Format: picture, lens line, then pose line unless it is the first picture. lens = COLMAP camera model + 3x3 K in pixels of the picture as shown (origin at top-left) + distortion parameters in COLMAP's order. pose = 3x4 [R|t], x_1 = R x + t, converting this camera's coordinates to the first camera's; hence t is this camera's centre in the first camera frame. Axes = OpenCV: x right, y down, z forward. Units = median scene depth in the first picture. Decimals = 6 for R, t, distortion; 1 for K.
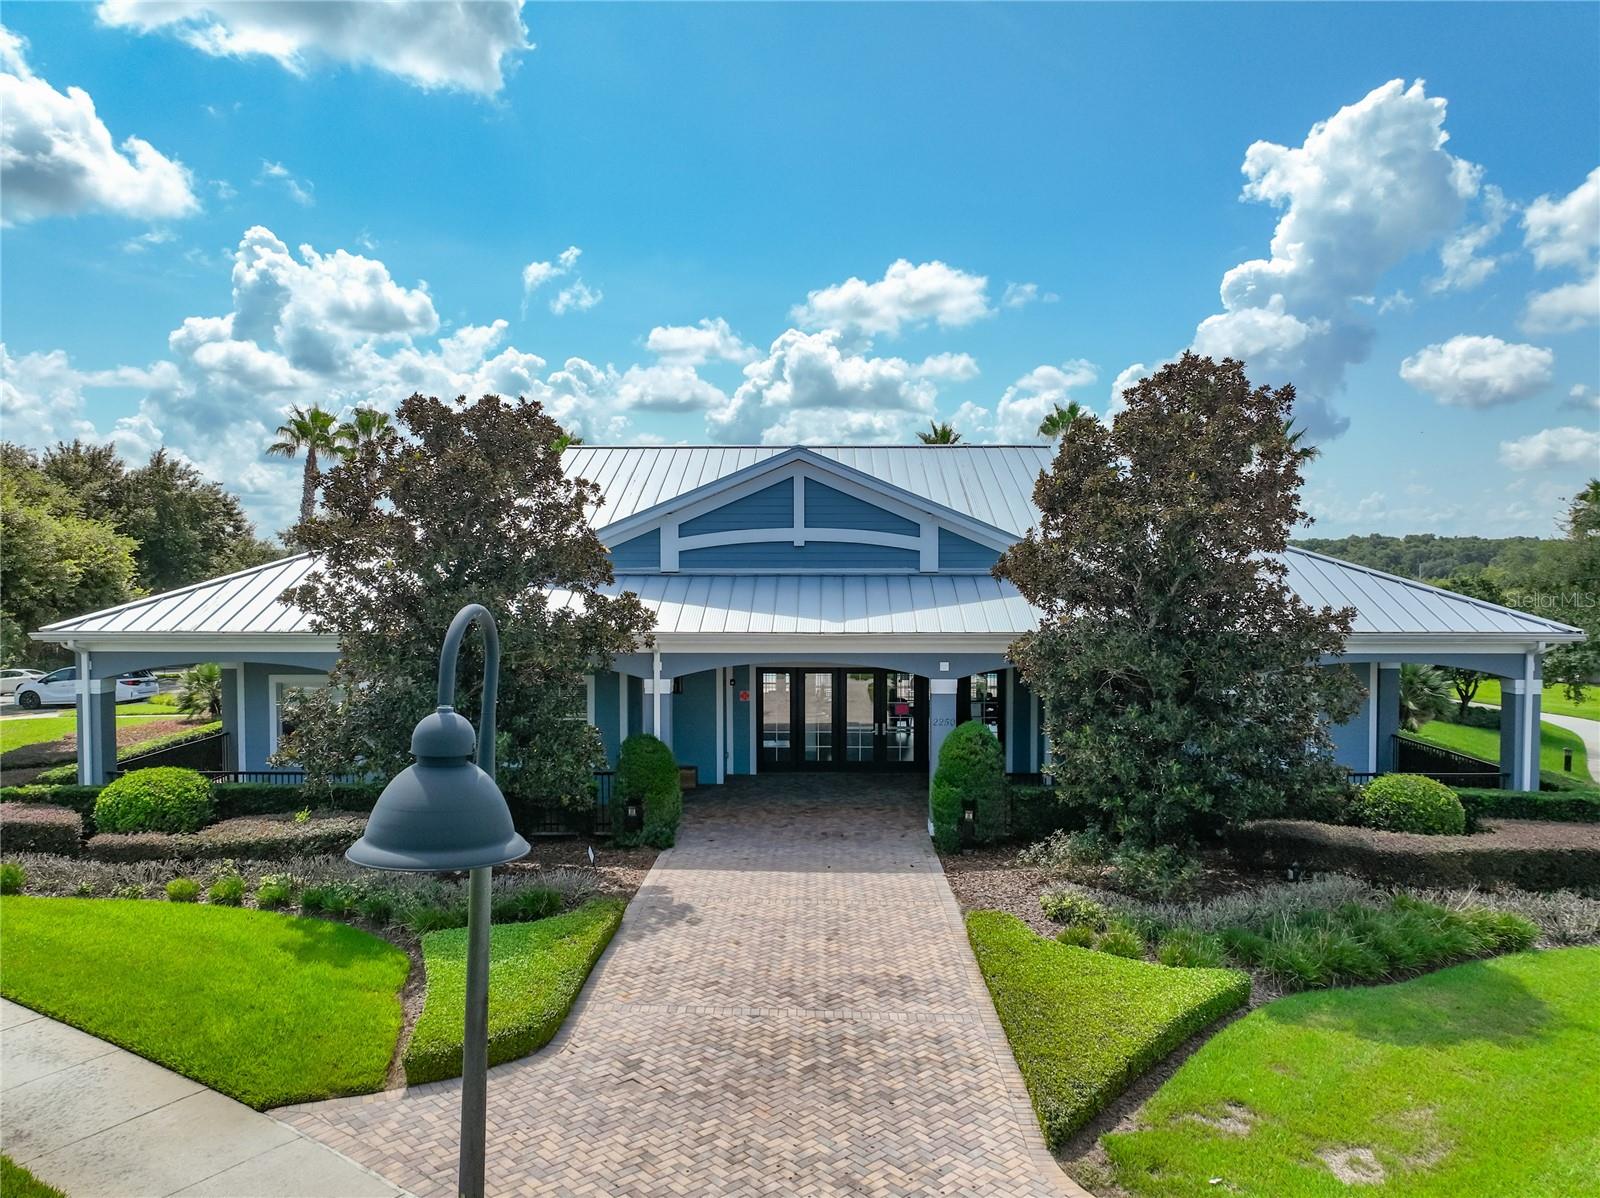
lens RADIAL K [[1118.7, 0, 793.4], [0, 1118.7, 595.3], [0, 0, 1]] dist [0.006907, -0.006077]
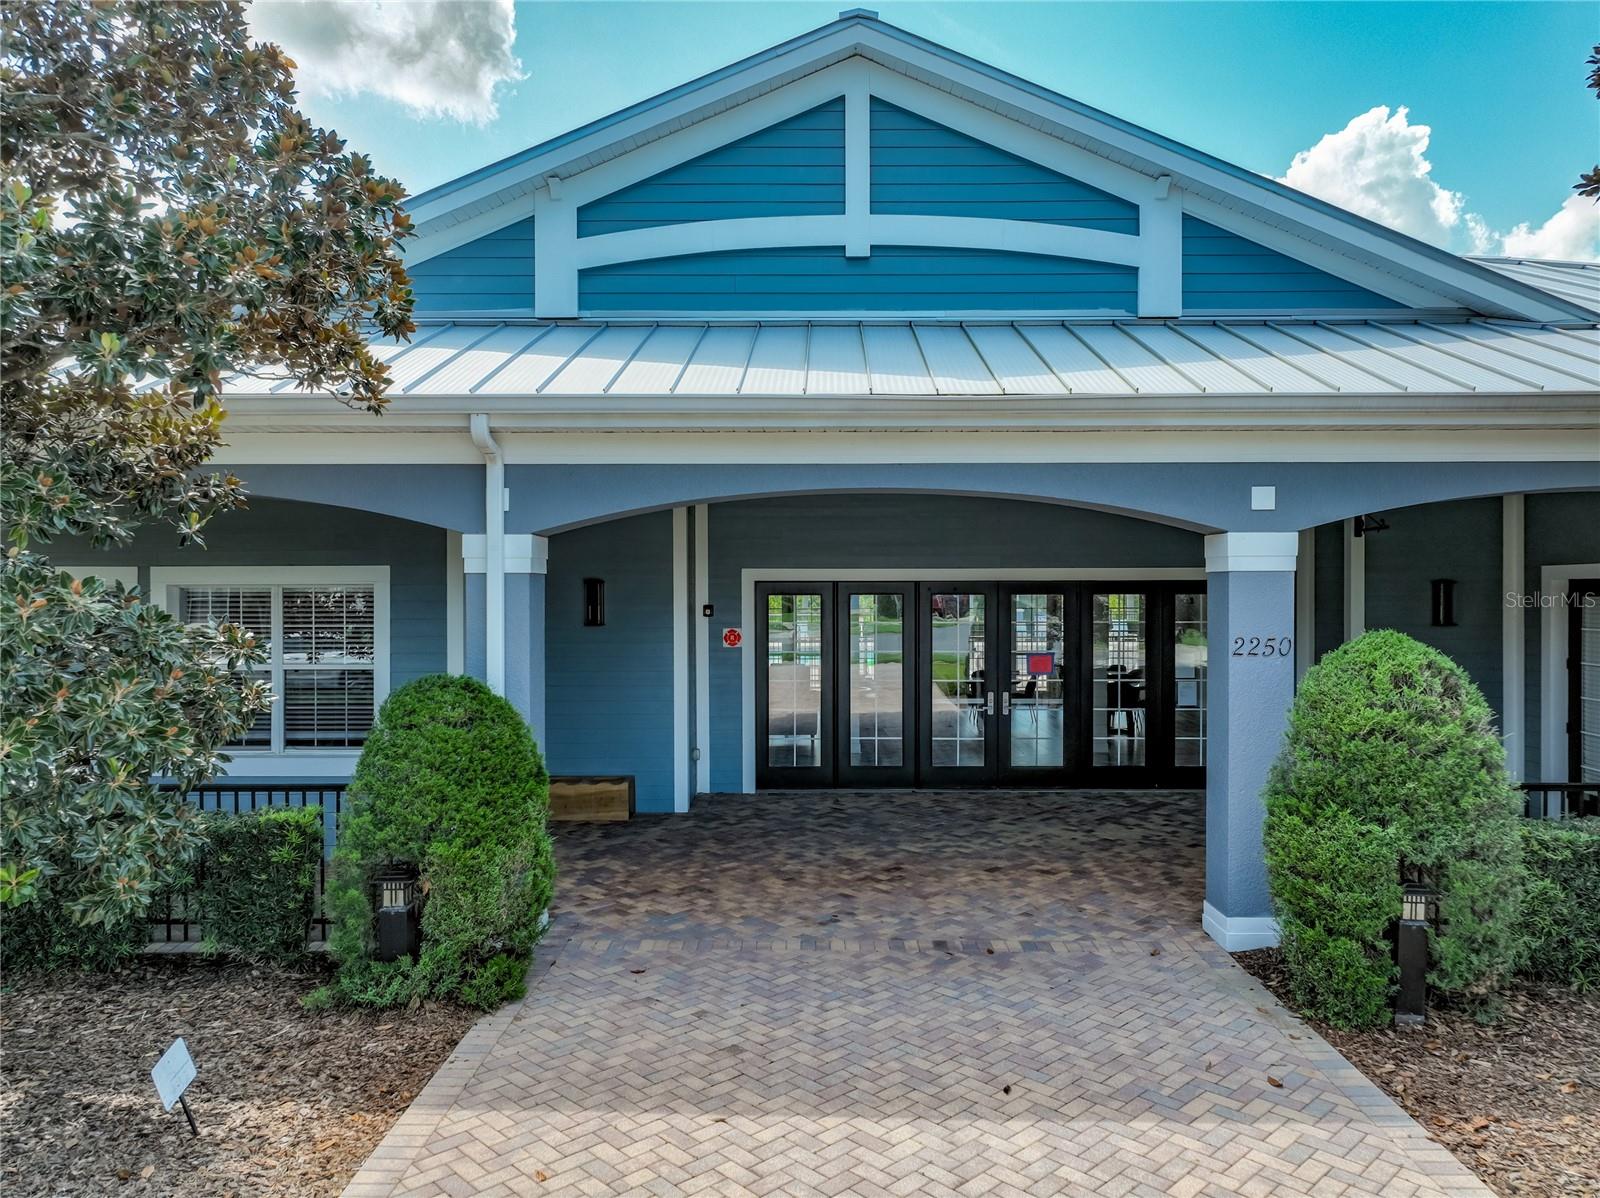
lens RADIAL K [[1118.7, 0, 804.0], [0, 1118.7, 598.9], [0, 0, 1]] dist [0.006907, -0.006077]
pose [[0.999837, -0.000780, 0.018018, -0.023577], [0.001117, 0.999825, -0.018694, 0.095594], [-0.018001, 0.018711, 0.999663, 0.575323]]
